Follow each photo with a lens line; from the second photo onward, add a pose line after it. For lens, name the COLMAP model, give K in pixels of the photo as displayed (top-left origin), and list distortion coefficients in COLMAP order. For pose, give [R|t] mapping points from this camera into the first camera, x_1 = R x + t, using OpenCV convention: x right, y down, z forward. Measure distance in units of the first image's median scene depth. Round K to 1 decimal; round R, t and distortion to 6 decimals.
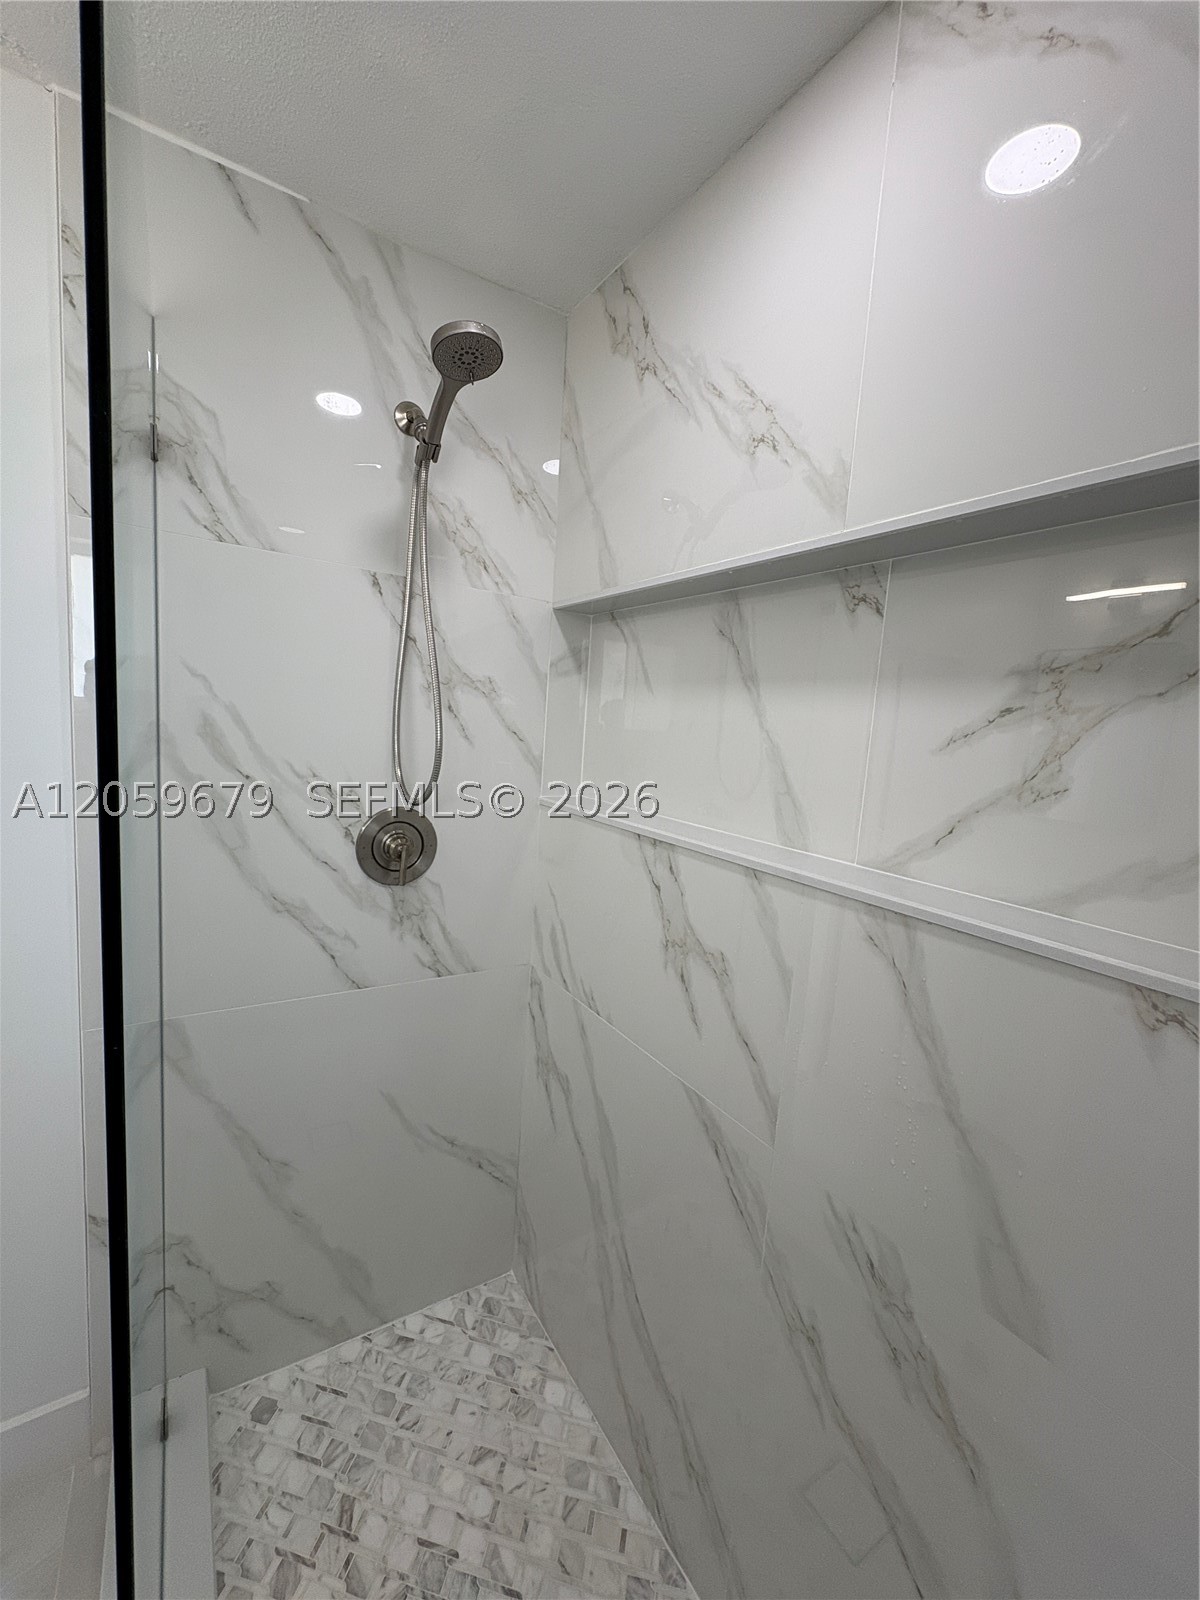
lens RADIAL K [[631.0, 0, 600.0], [0, 631.0, 800.0], [0, 0, 1]] dist [0.000186, 0.000079]
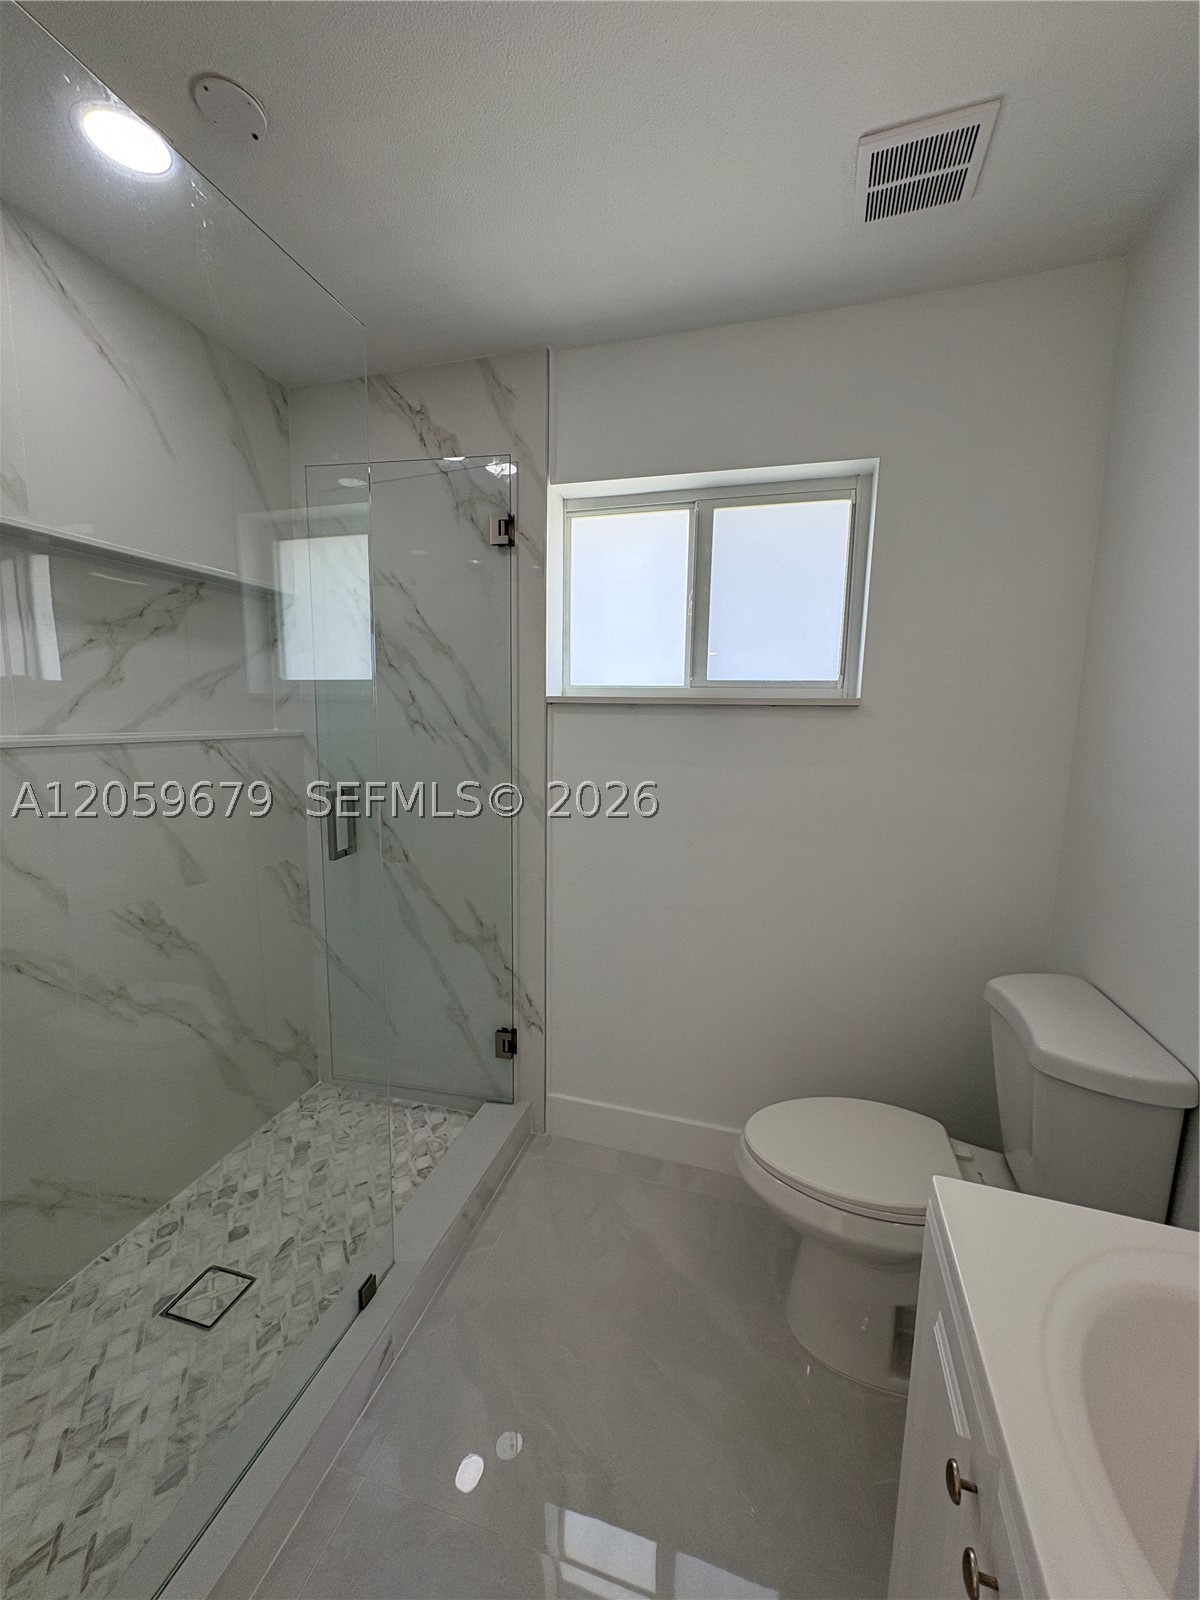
lens RADIAL K [[631.0, 0, 600.0], [0, 631.0, 800.0], [0, 0, 1]] dist [0.000186, 0.000079]
pose [[-0.648612, -0.183675, 0.738624, -1.933412], [0.028471, 0.963911, 0.264699, -0.129982], [-0.760587, 0.192716, -0.619975, 1.051791]]
